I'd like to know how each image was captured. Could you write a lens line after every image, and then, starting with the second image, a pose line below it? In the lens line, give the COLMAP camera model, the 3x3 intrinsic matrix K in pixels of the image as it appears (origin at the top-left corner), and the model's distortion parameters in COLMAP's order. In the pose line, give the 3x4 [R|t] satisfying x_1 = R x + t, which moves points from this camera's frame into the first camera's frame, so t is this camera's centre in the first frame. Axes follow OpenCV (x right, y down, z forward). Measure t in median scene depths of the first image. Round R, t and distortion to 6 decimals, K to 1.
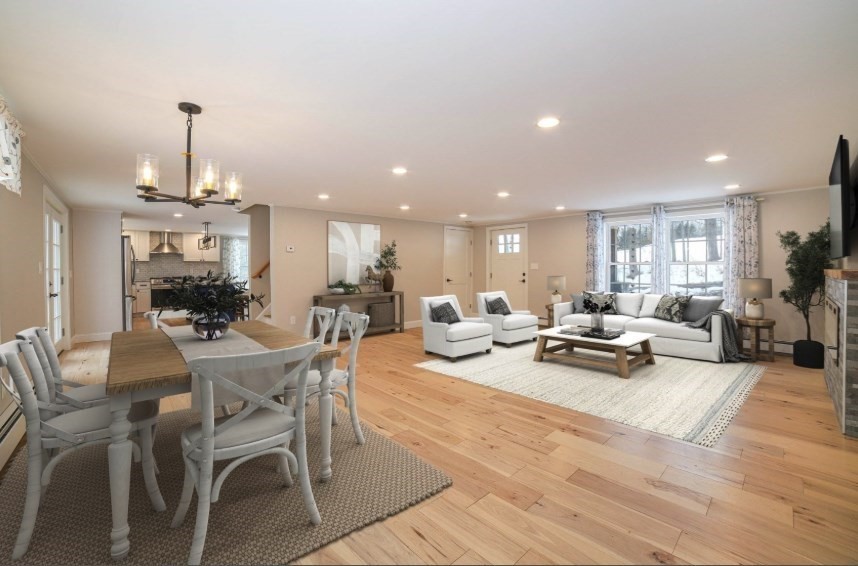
lens RADIAL K [[357.0, 0, 421.4], [0, 357.0, 278.0], [0, 0, 1]] dist [-0.084029, 0.000130]
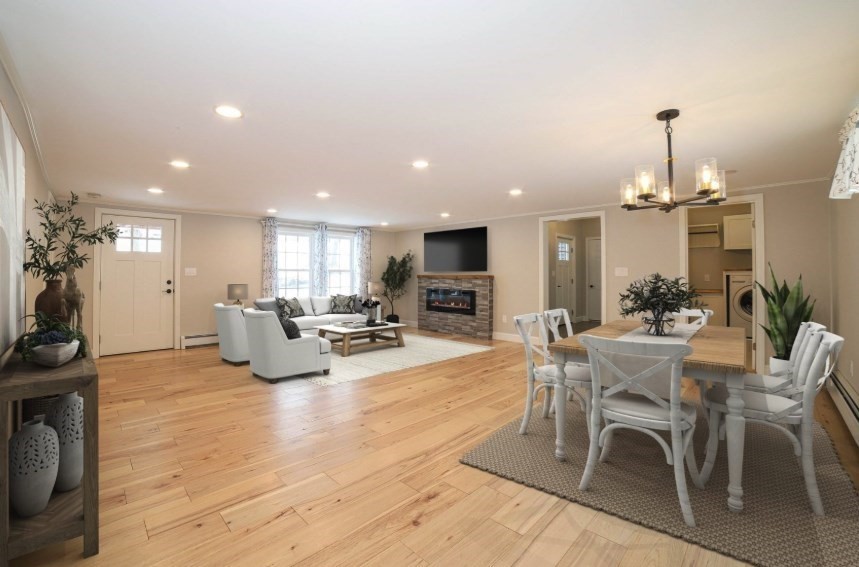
lens RADIAL K [[357.4, 0, 421.9], [0, 357.4, 278.5], [0, 0, 1]] dist [-0.084029, 0.000130]
pose [[-0.042574, -0.007235, 0.999067, -0.935738], [0.022608, 0.999711, 0.008203, -0.024997], [-0.998837, 0.022937, -0.042399, 1.017780]]
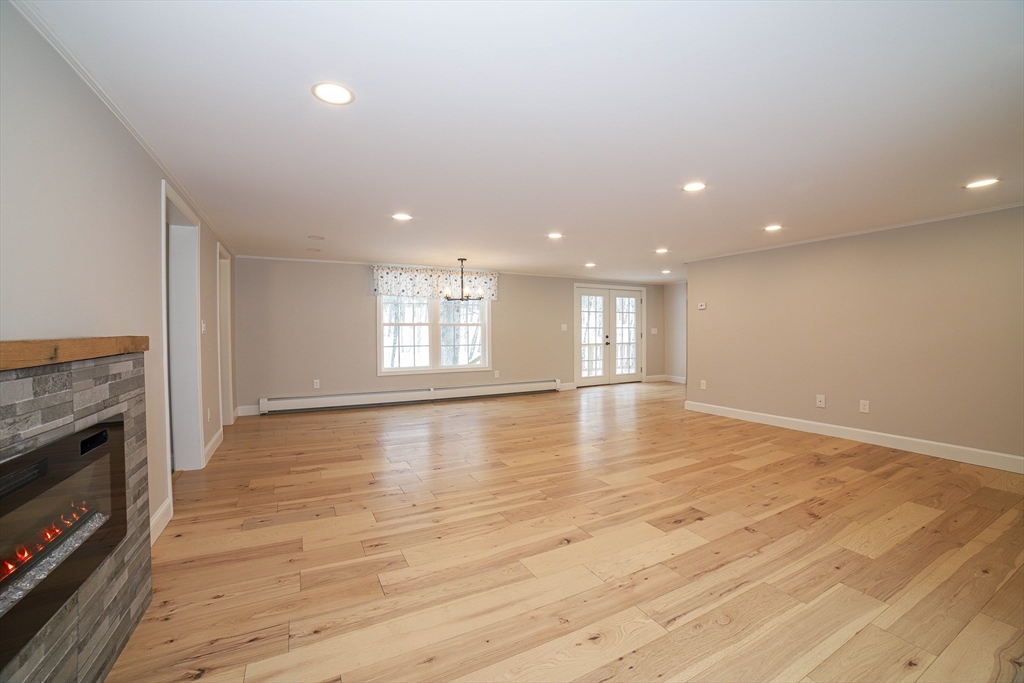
lens RADIAL K [[417.4, 0, 505.3], [0, 417.4, 332.7], [0, 0, 1]] dist [-0.094745, 0.028725]
pose [[-0.250068, 0.010055, -0.968176, 1.176068], [-0.016057, 0.999765, 0.014531, -0.037173], [0.968095, 0.019180, -0.249848, 1.151582]]
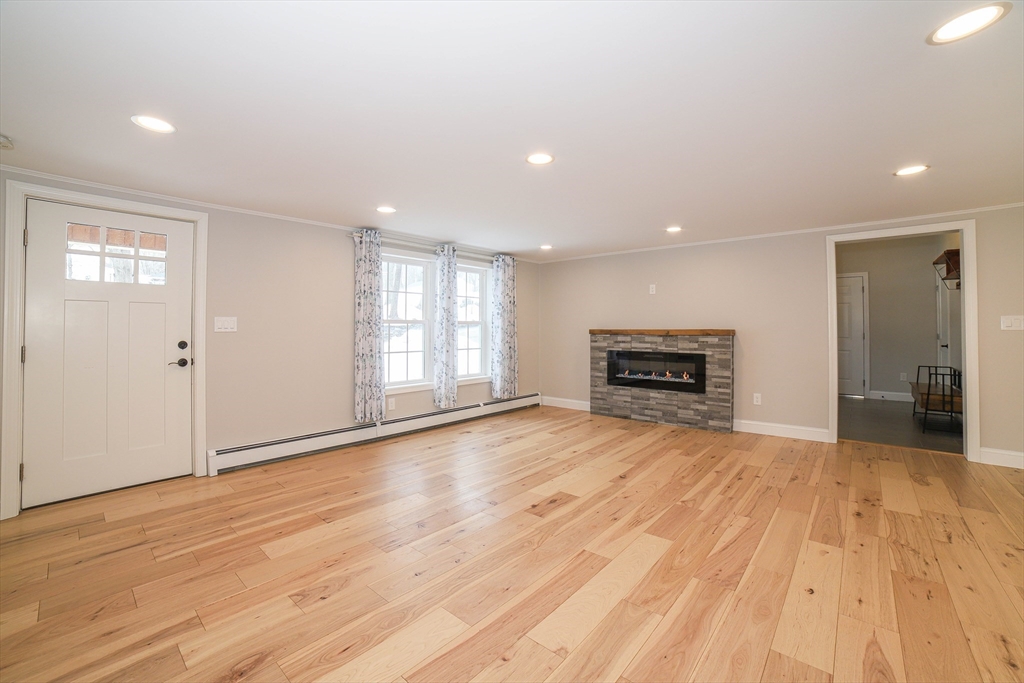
lens RADIAL K [[417.4, 0, 505.3], [0, 417.4, 332.7], [0, 0, 1]] dist [-0.094745, 0.028725]
pose [[-0.108045, -0.004952, 0.994134, -0.351493], [0.026233, 0.999625, 0.007830, -0.036518], [-0.993800, 0.026925, -0.107874, 1.442001]]
